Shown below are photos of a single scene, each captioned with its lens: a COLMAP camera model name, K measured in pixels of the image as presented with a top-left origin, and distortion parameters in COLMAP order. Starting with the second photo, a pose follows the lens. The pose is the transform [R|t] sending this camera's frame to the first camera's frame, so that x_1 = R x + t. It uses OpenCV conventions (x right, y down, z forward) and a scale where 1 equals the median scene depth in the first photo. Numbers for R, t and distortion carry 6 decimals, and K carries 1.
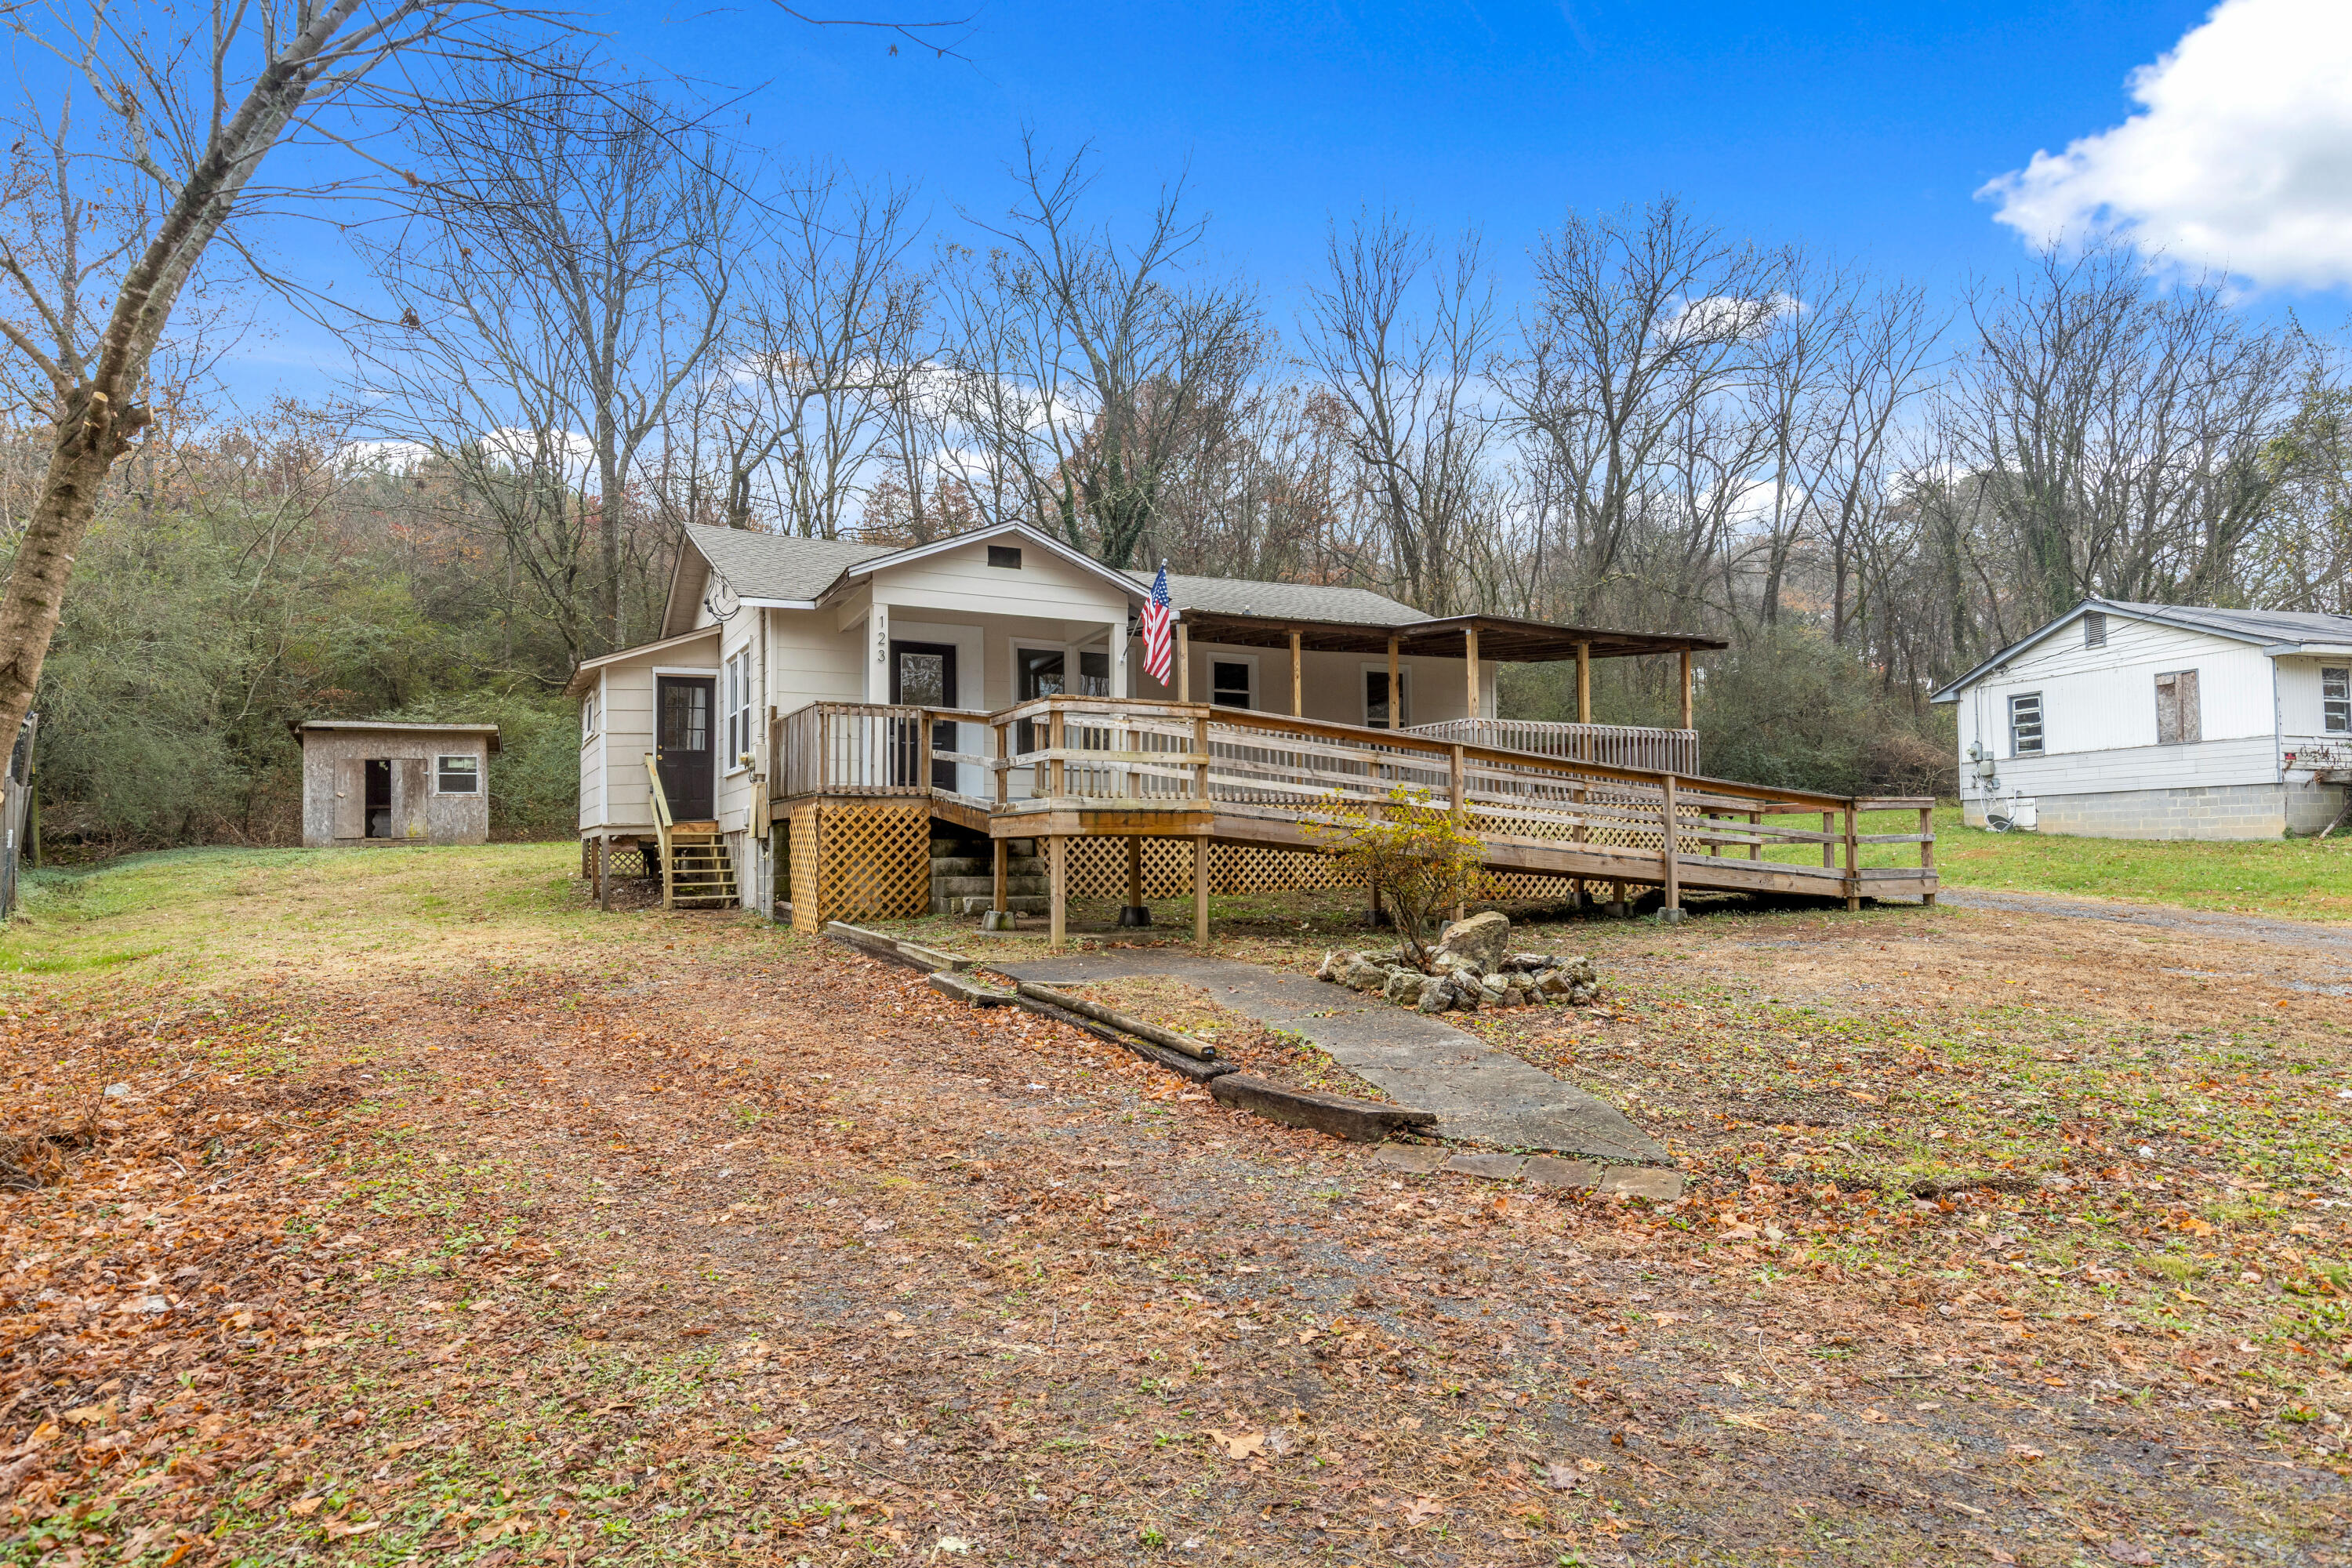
lens RADIAL K [[1385.5, 0, 1176.0], [0, 1385.5, 784.0], [0, 0, 1]] dist [-0.001939, -0.000362]
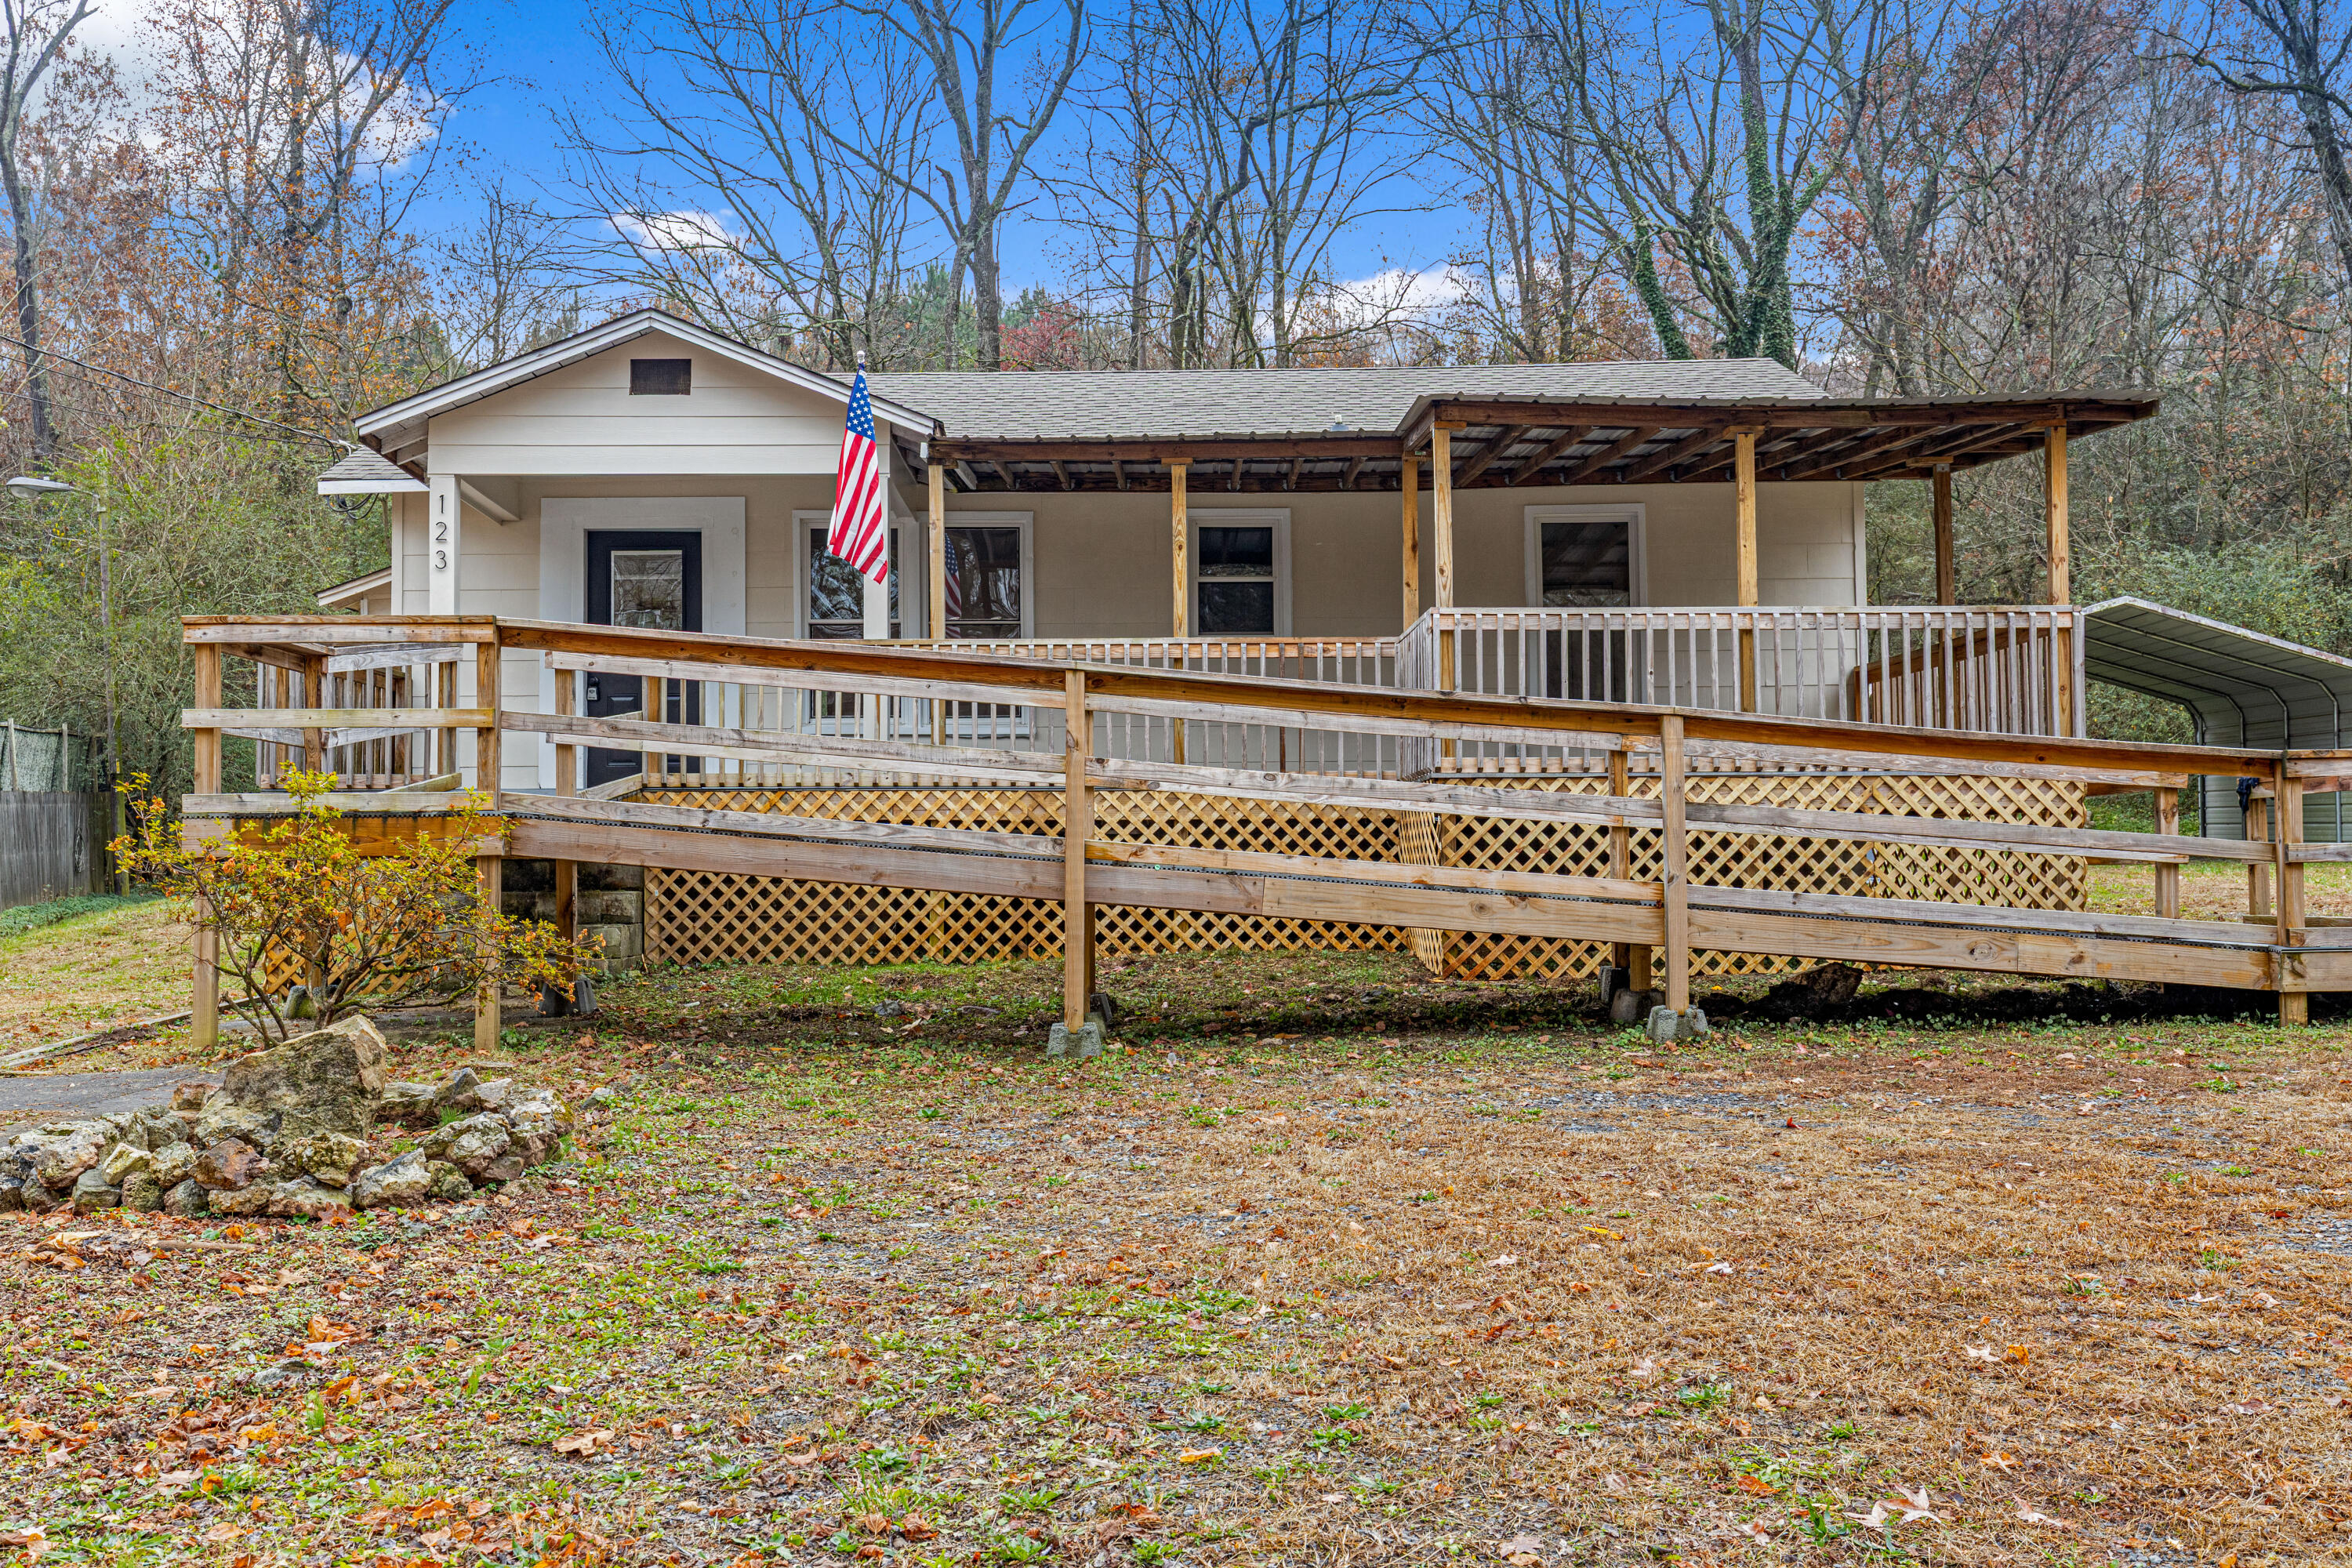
lens RADIAL K [[2281.9, 0, 1176.0], [0, 2281.9, 784.0], [0, 0, 1]] dist [0.003426, 0.005146]
pose [[0.886676, -0.018506, -0.462020, 0.406534], [0.024779, 0.999665, 0.007513, 0.004992], [0.461726, -0.018110, 0.886838, 0.194158]]
